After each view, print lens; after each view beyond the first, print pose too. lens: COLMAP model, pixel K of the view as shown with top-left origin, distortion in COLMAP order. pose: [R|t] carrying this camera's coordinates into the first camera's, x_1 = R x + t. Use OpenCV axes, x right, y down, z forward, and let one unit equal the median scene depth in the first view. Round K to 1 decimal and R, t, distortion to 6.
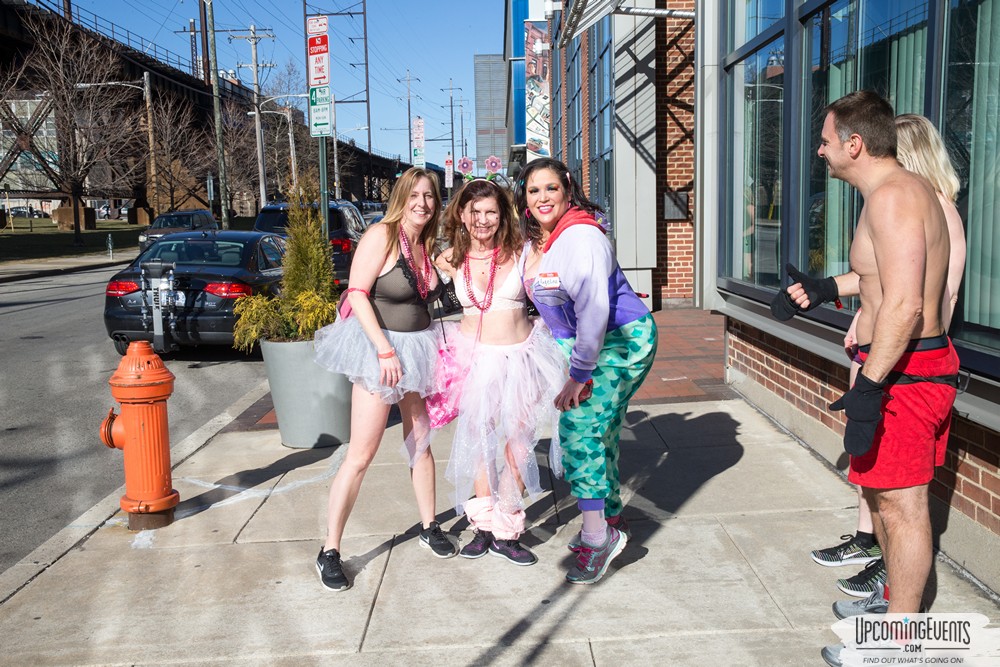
lens RADIAL K [[1039.4, 0, 500.0], [0, 1039.4, 333.5], [0, 0, 1]] dist [-0.003346, 0.129553]
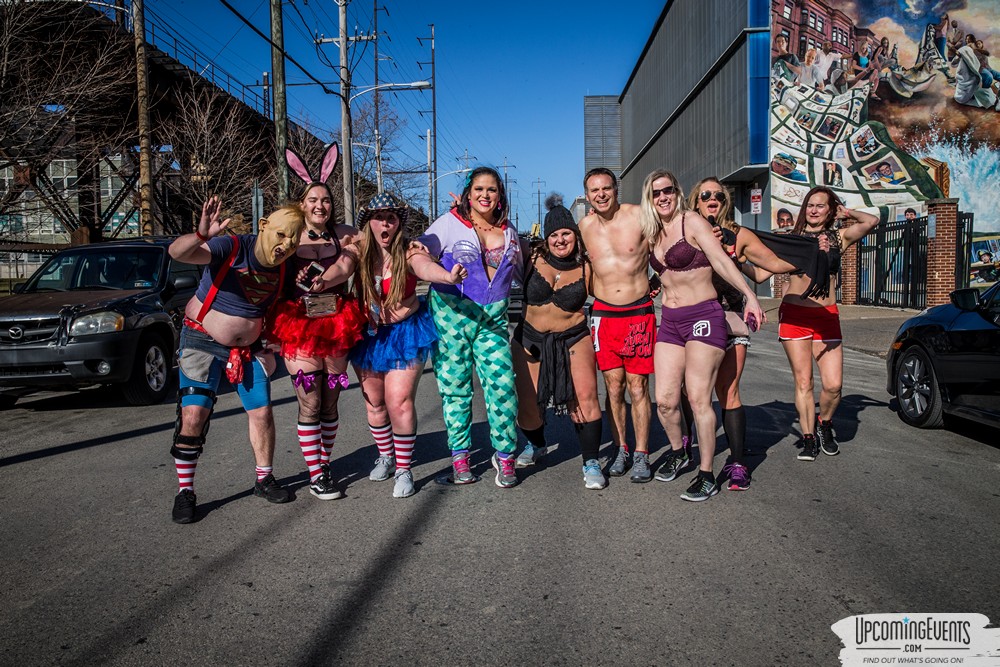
lens RADIAL K [[877.2, 0, 500.0], [0, 877.2, 333.5], [0, 0, 1]] dist [-0.063204, 0.156650]
pose [[0.999577, 0.007498, -0.028085, -0.123172], [-0.009066, 0.998384, -0.056101, -0.049040], [0.027619, 0.056332, 0.998030, 0.479298]]
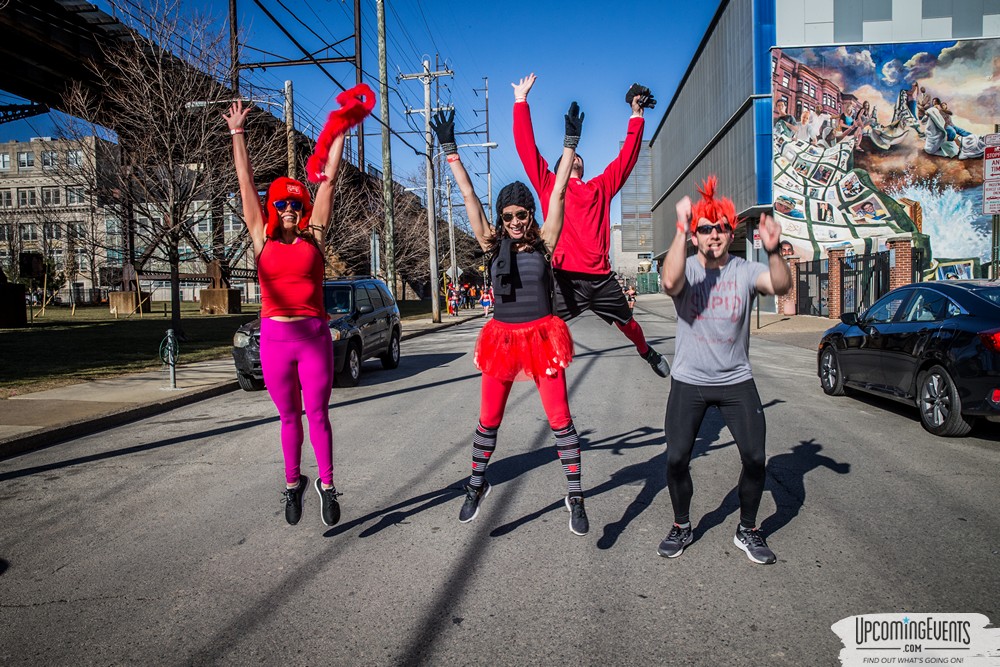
lens RADIAL K [[781.4, 0, 500.0], [0, 781.4, 333.5], [0, 0, 1]] dist [-0.090927, 0.129978]
pose [[0.996335, 0.001251, -0.085526, -0.128693], [-0.007326, 0.997467, -0.070749, -0.044814], [0.085221, 0.071116, 0.993821, 0.423657]]
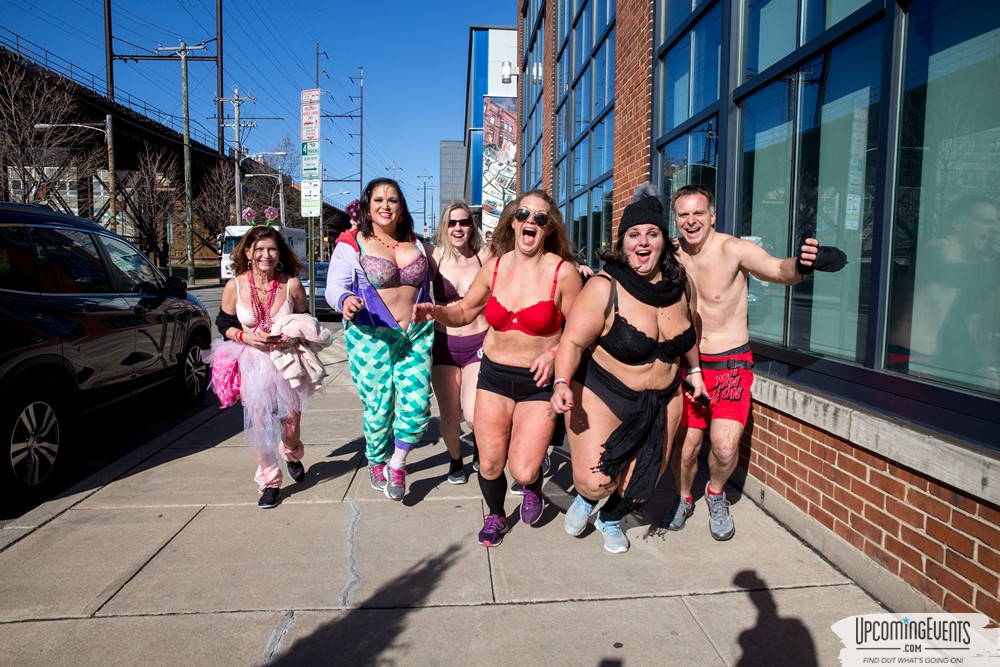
lens RADIAL K [[714.4, 0, 500.0], [0, 714.4, 333.5], [0, 0, 1]] dist [-0.064828, 0.063480]
pose [[0.997673, 0.027780, 0.062268, 0.000547], [-0.026315, 0.999360, -0.024239, -0.027100], [-0.062902, 0.022544, 0.997765, 0.242769]]
